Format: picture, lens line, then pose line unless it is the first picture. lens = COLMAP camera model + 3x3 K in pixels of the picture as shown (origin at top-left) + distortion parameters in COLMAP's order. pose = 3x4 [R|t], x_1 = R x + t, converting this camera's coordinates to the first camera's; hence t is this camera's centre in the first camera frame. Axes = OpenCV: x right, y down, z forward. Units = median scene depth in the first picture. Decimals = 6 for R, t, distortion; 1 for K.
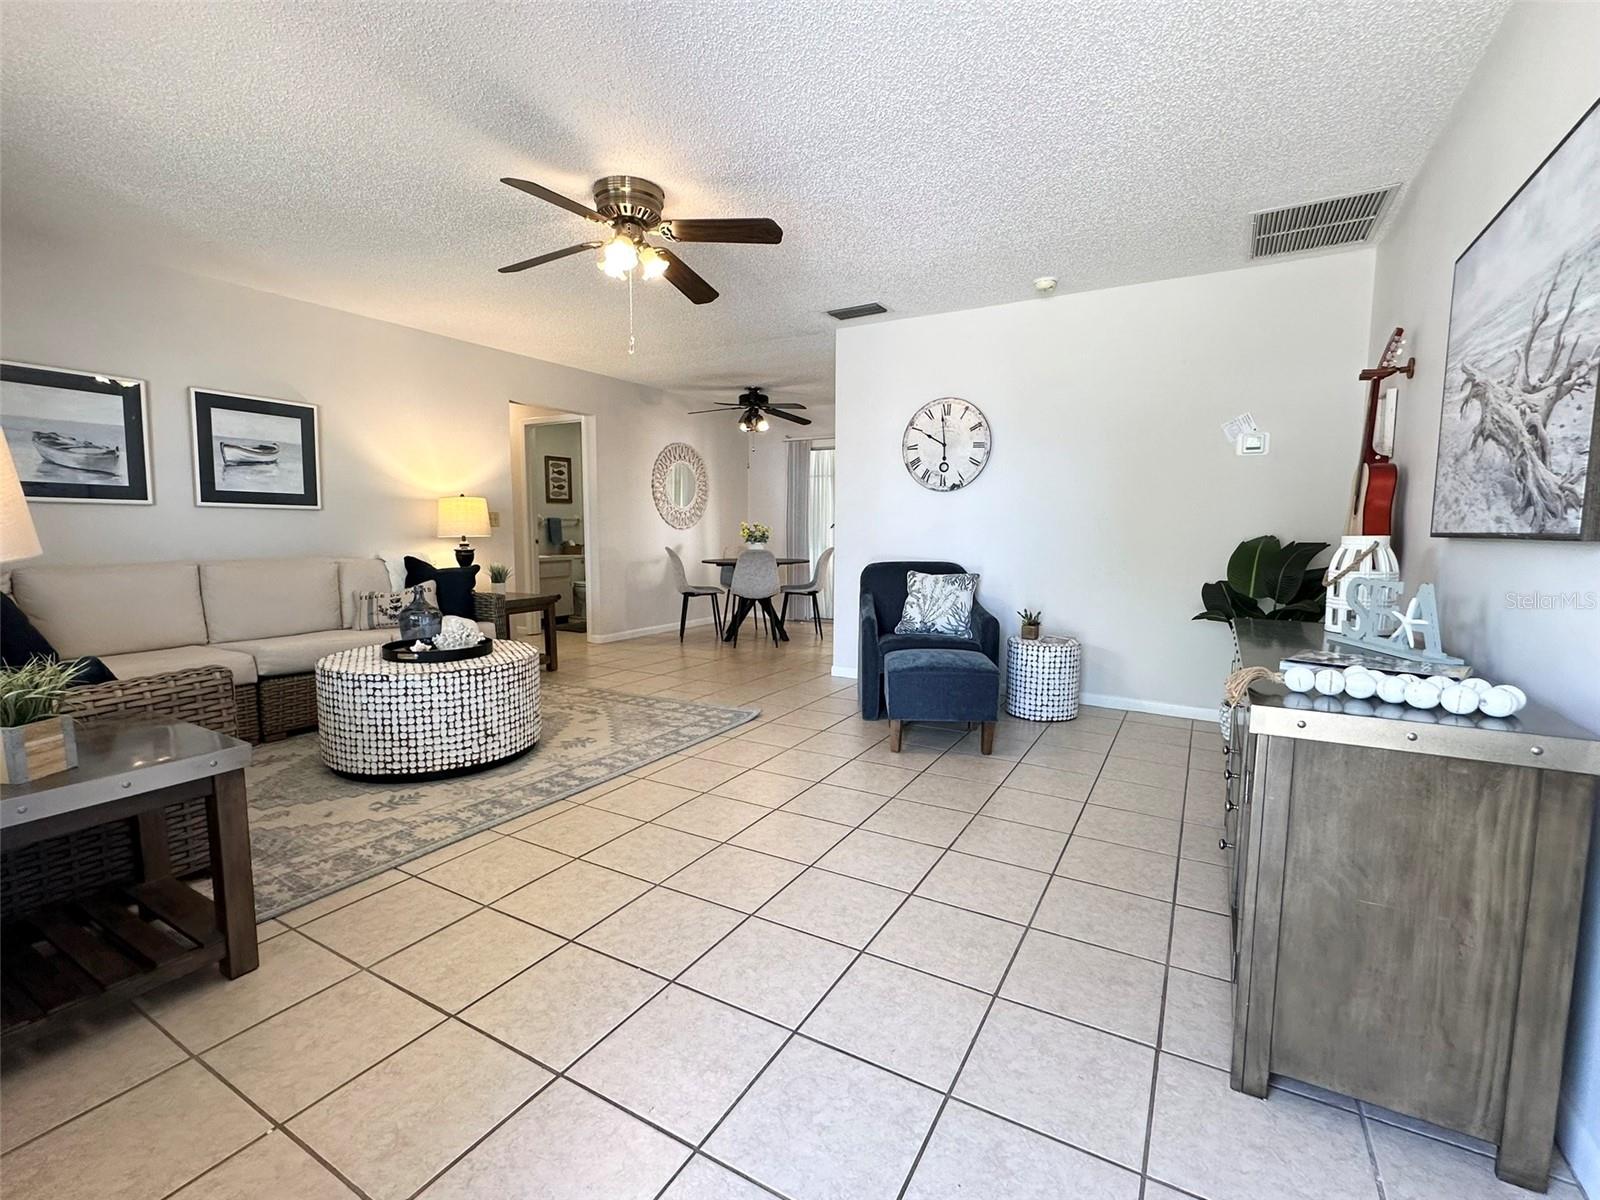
lens RADIAL K [[717.6, 0, 797.6], [0, 717.6, 597.6], [0, 0, 1]] dist [-0.002429, -0.000383]
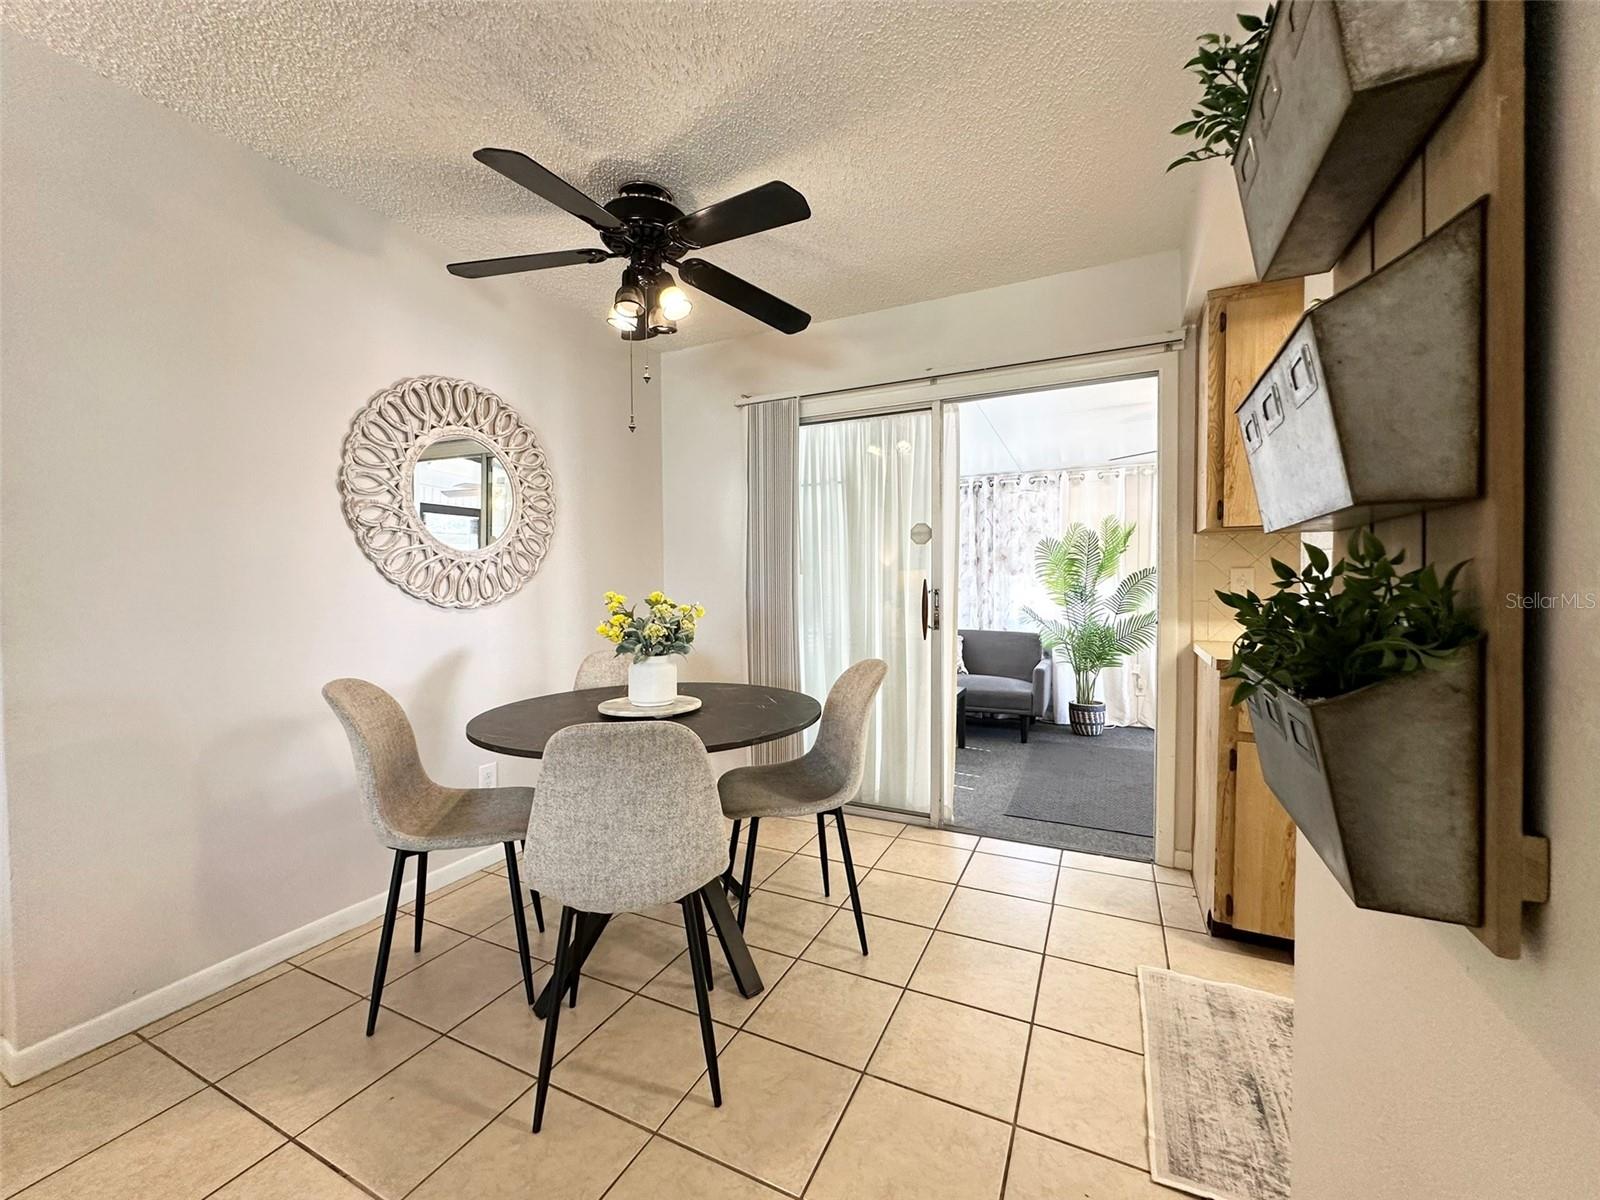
lens RADIAL K [[635.6, 0, 801.7], [0, 635.6, 599.8], [0, 0, 1]] dist [-0.010937, 0.000039]
pose [[0.997139, -0.014356, 0.074212, -0.020469], [0.019224, 0.997680, -0.065315, -0.133022], [-0.073103, 0.066555, 0.995101, 1.163424]]
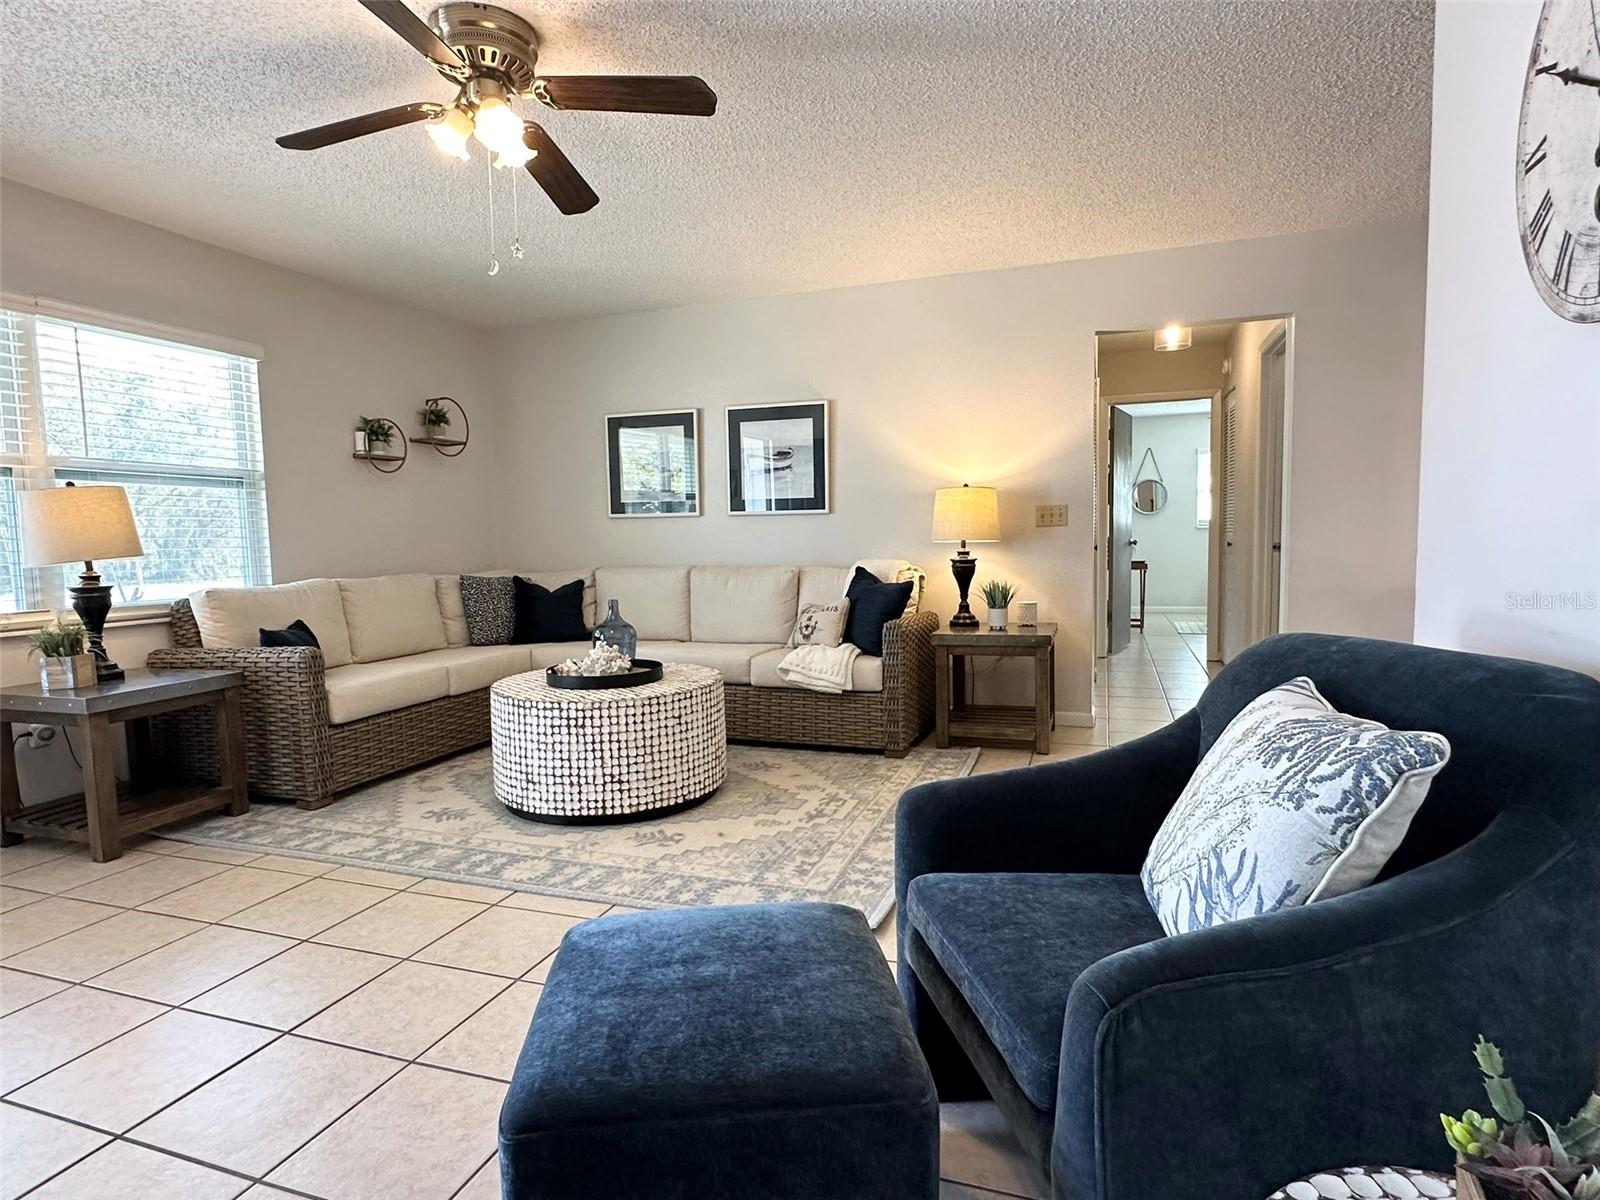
lens RADIAL K [[862.1, 0, 796.6], [0, 862.1, 604.3], [0, 0, 1]] dist [-0.005706, 0.002017]
pose [[0.187335, 0.069575, -0.979829, 0.439185], [-0.075262, 0.995573, 0.056304, -0.069279], [0.979409, 0.063196, 0.191742, 0.796974]]
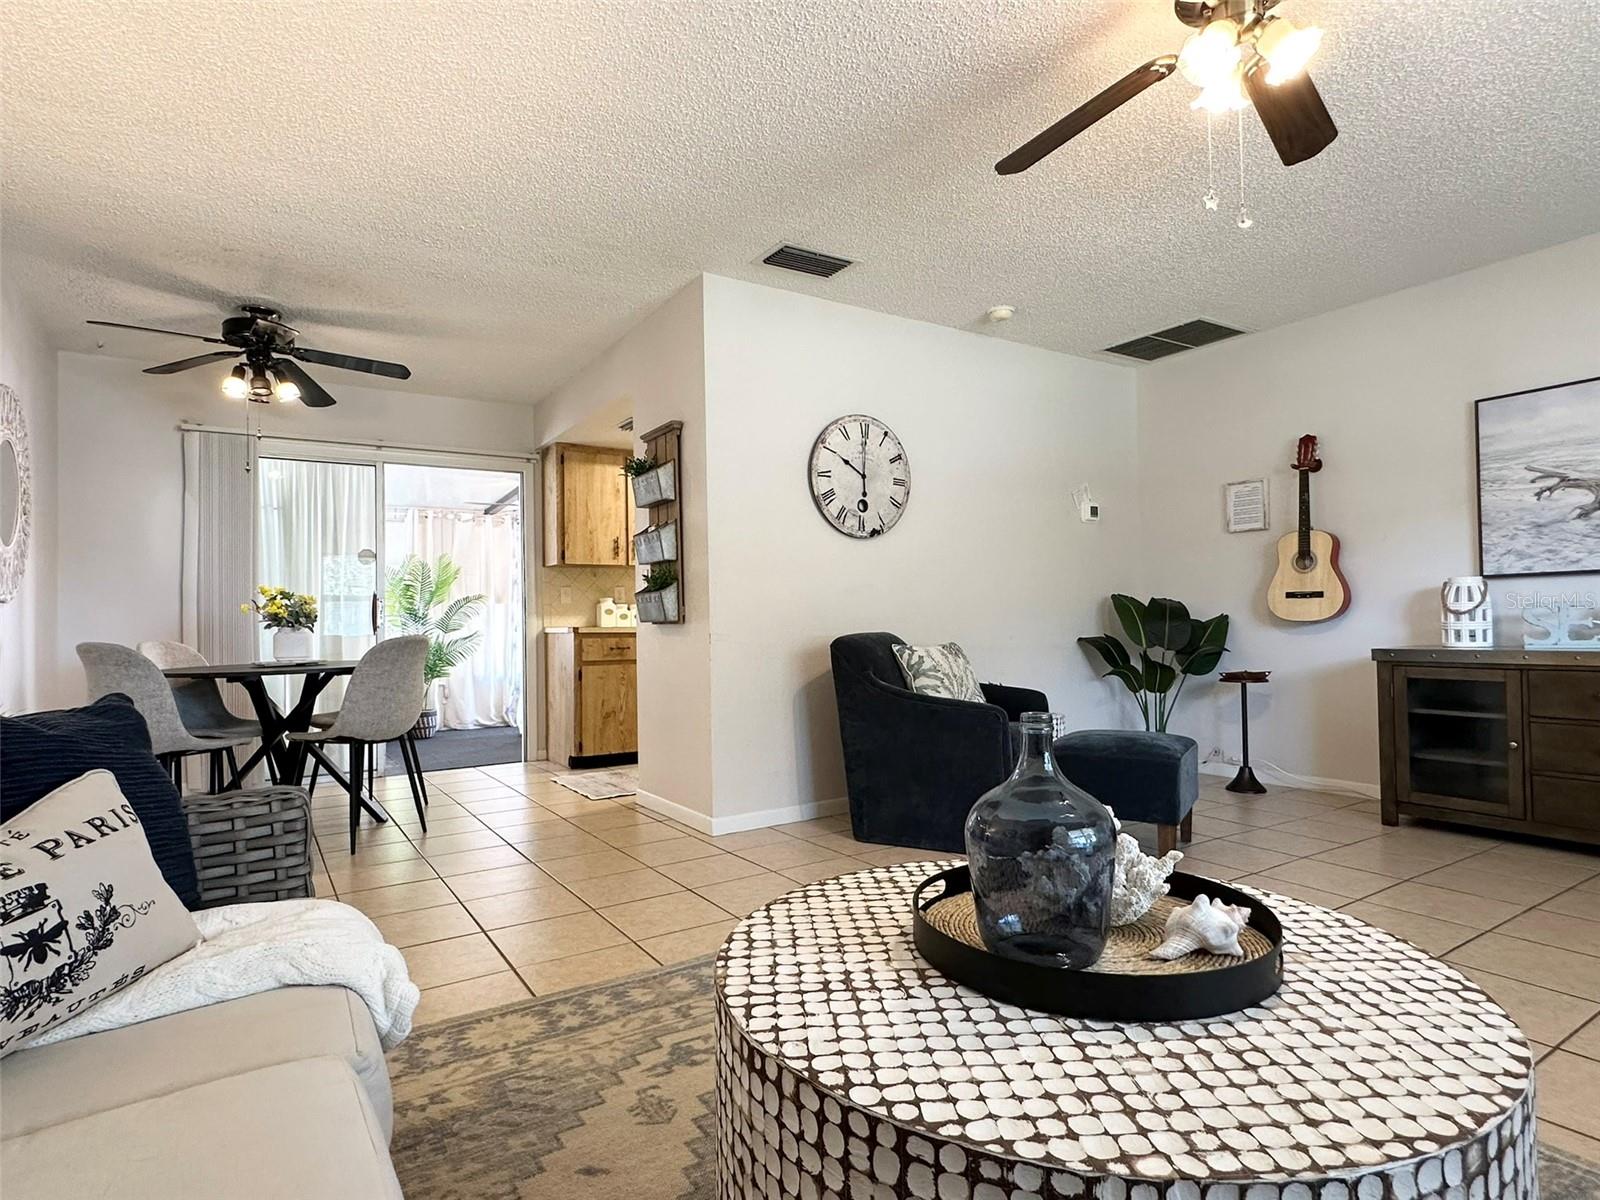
lens RADIAL K [[862.1, 0, 796.3], [0, 862.1, 606.6], [0, 0, 1]] dist [-0.005706, 0.002017]
pose [[0.454526, 0.002506, 0.890730, -0.671867], [0.106854, 0.992621, -0.057319, -0.037445], [-0.884301, 0.121231, 0.450905, 0.726532]]
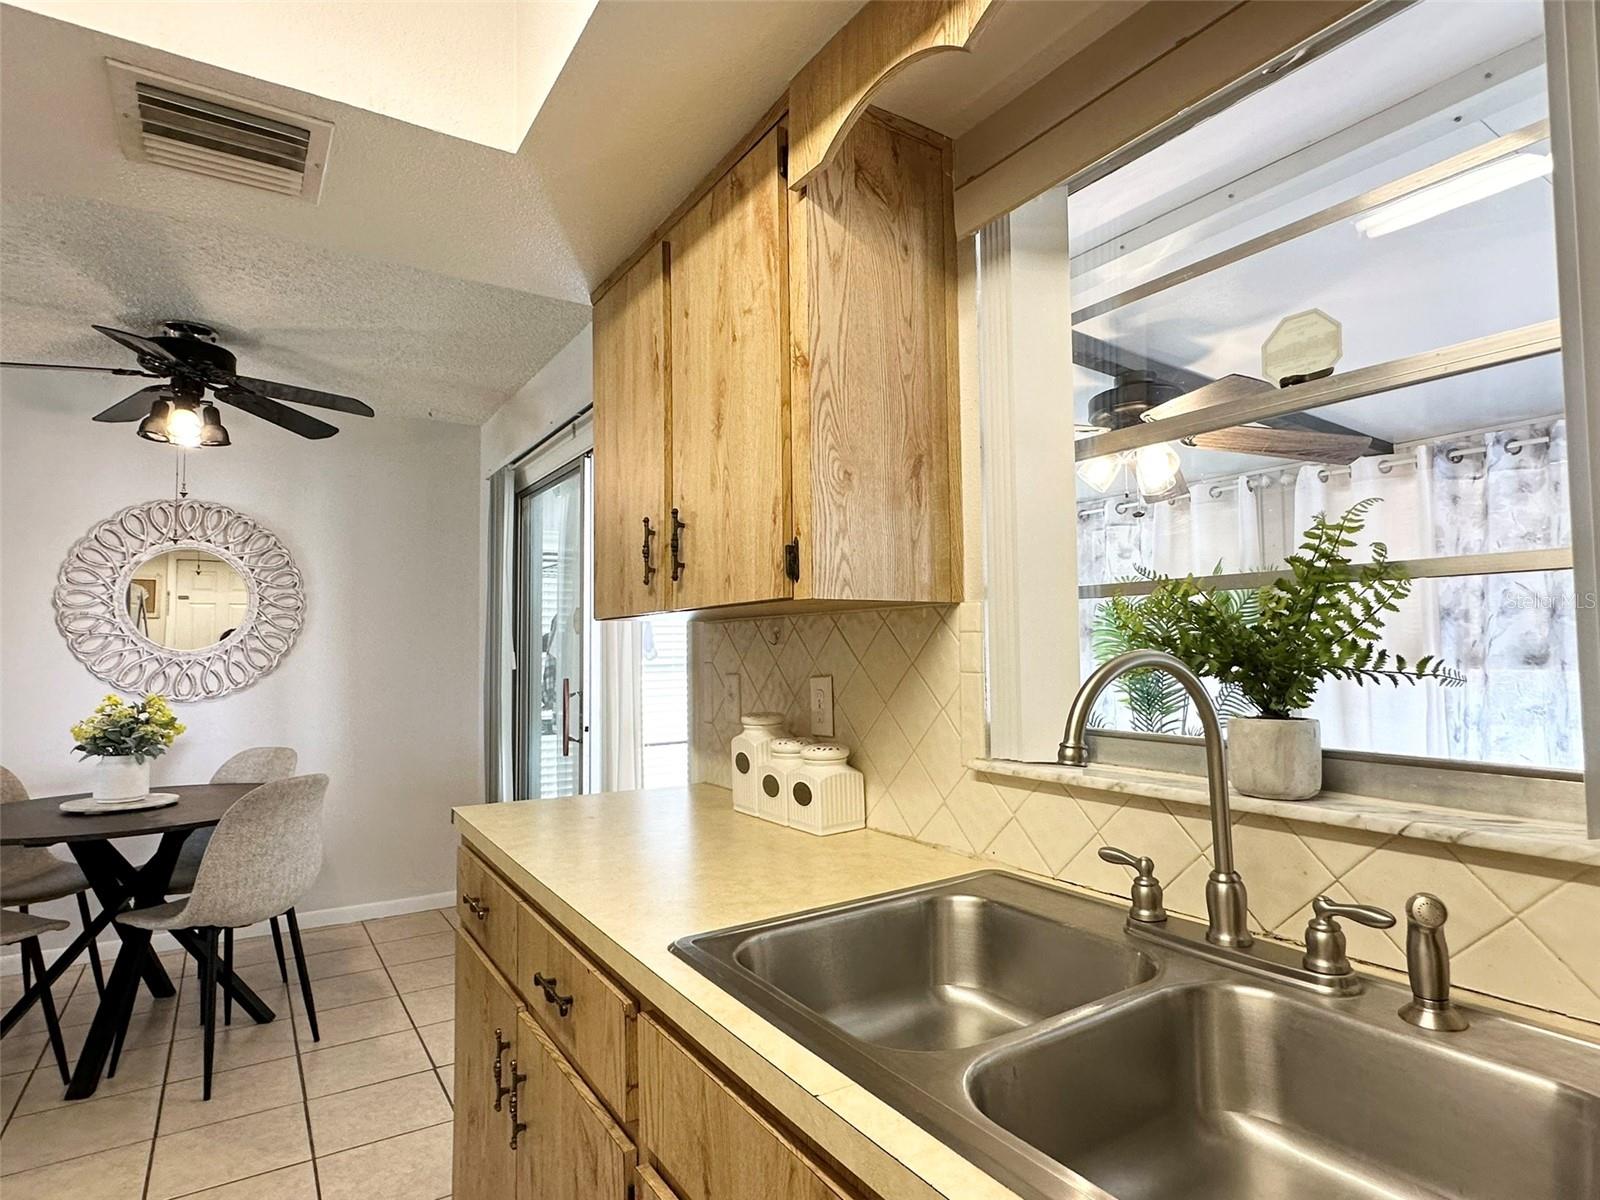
lens RADIAL K [[862.1, 0, 793.9], [0, 862.1, 607.7], [0, 0, 1]] dist [-0.005706, 0.002017]
pose [[0.891925, -0.037340, -0.450638, 0.667554], [-0.029267, 0.989728, -0.139934, -0.159986], [0.451235, 0.138000, 0.881671, 1.261845]]
